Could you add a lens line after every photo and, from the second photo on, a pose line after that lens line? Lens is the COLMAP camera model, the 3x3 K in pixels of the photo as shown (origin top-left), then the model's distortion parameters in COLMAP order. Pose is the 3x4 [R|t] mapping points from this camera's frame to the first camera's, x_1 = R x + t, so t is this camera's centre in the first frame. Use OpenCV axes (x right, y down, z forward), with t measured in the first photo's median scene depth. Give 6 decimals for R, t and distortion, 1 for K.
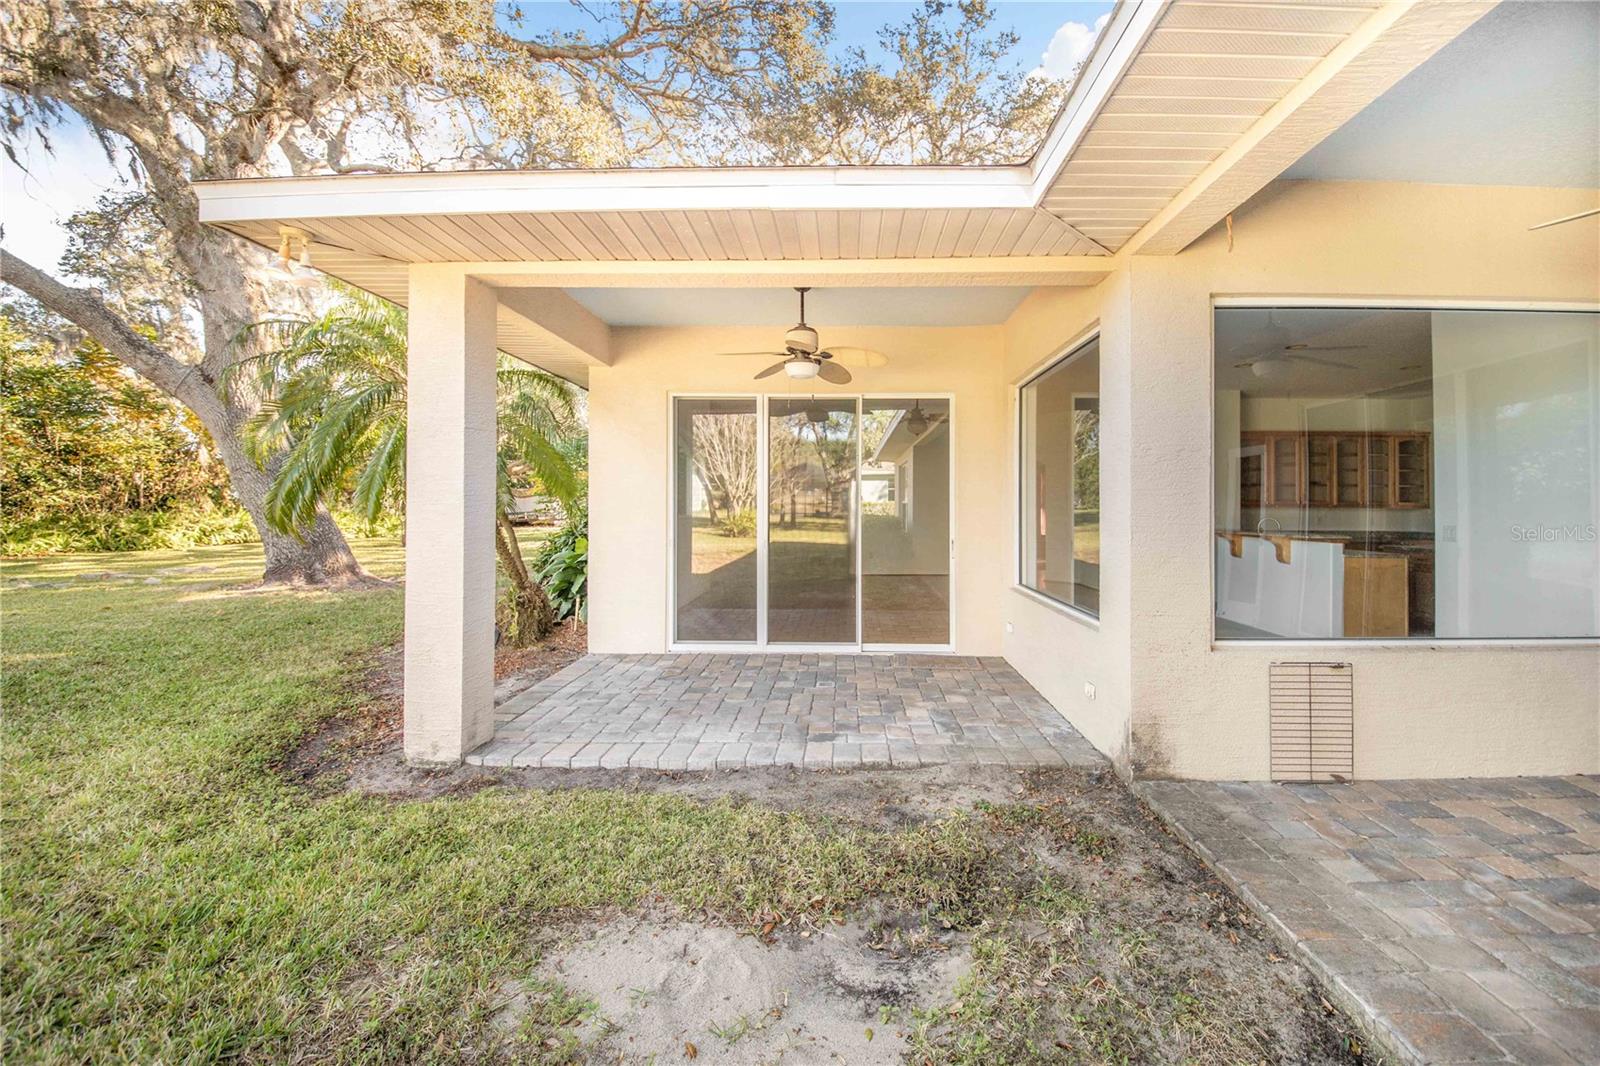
lens RADIAL K [[644.0, 0, 826.1], [0, 644.0, 506.9], [0, 0, 1]] dist [0.011043, -0.010435]
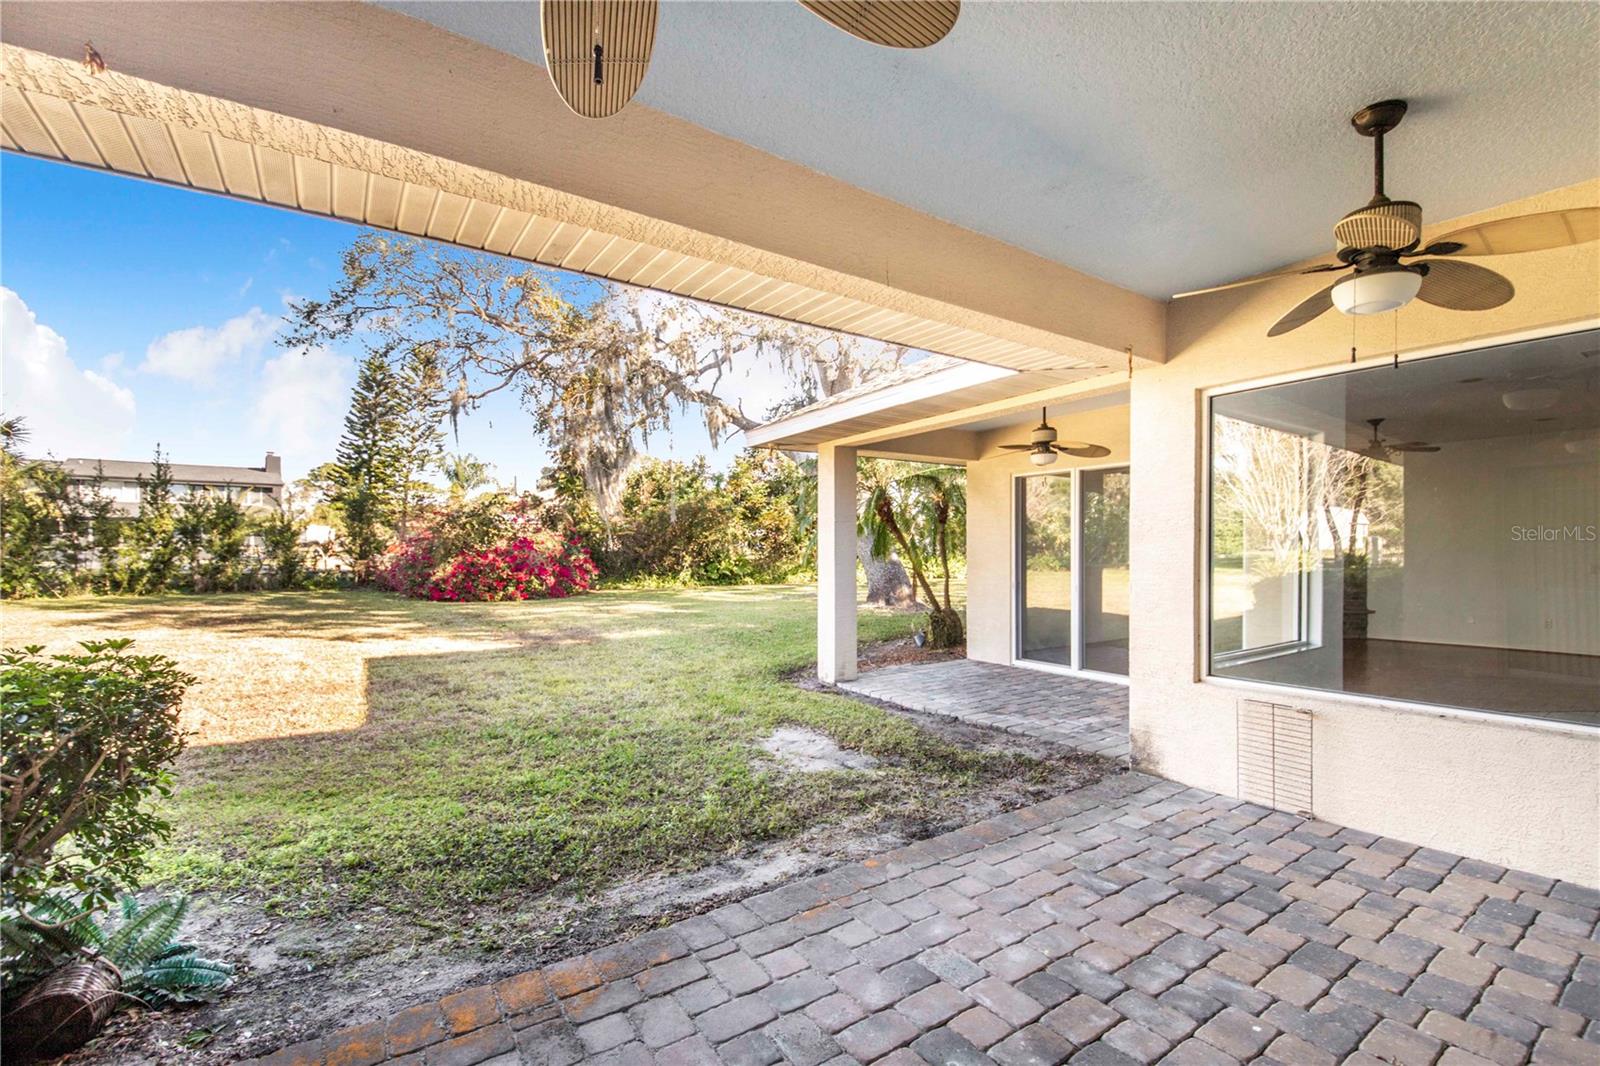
lens RADIAL K [[686.4, 0, 801.4], [0, 686.4, 561.0], [0, 0, 1]] dist [0.052489, -0.038538]
pose [[0.577589, 0.007297, -0.816295, 1.285285], [0.003654, 0.999927, 0.011524, -0.023070], [0.816319, -0.009639, 0.577520, -0.374868]]
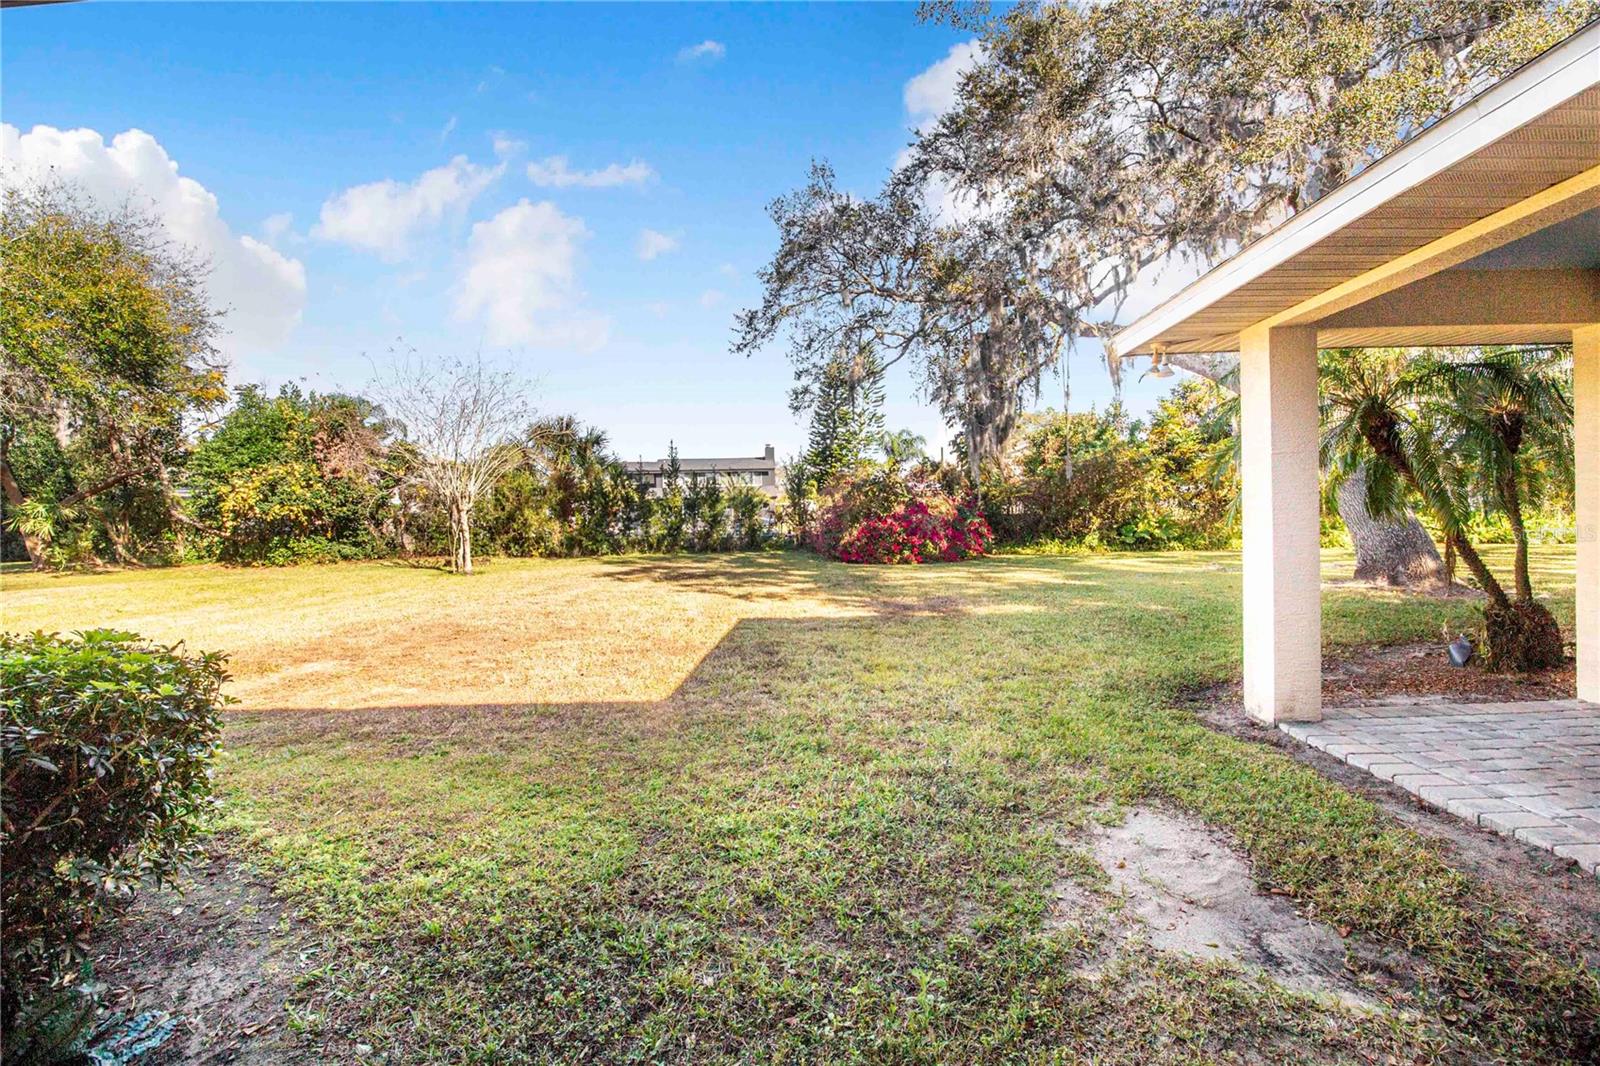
lens RADIAL K [[651.7, 0, 809.8], [0, 651.7, 533.6], [0, 0, 1]] dist [0.010123, -0.016078]
pose [[0.006358, 0.017626, -0.999824, 0.752907], [0.022525, 0.999588, 0.017765, -0.015157], [0.999726, -0.022634, 0.005959, 0.128766]]
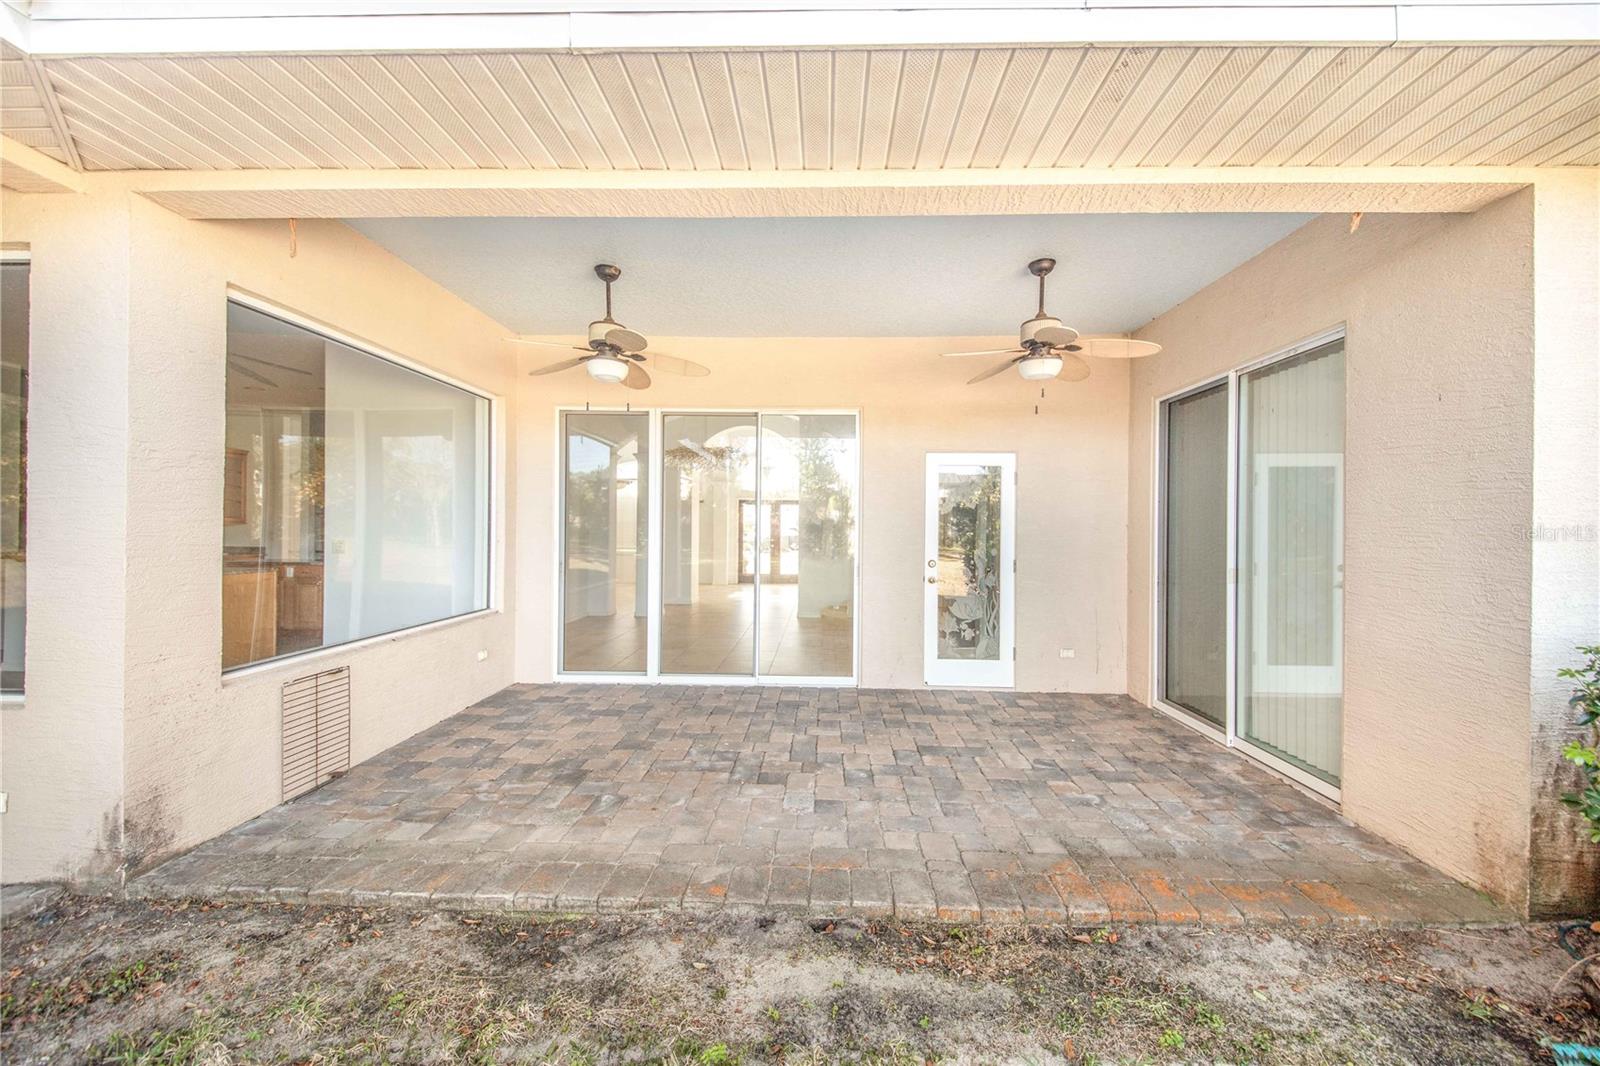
lens RADIAL K [[653.3, 0, 800.0], [0, 653.3, 533.0], [0, 0, 1]] dist [-0.001102, -0.000049]
pose [[0.017777, -0.009892, 0.999793, -0.286008], [-0.005291, 0.999936, 0.009987, -0.000711], [-0.999828, -0.005468, 0.017723, 0.201983]]
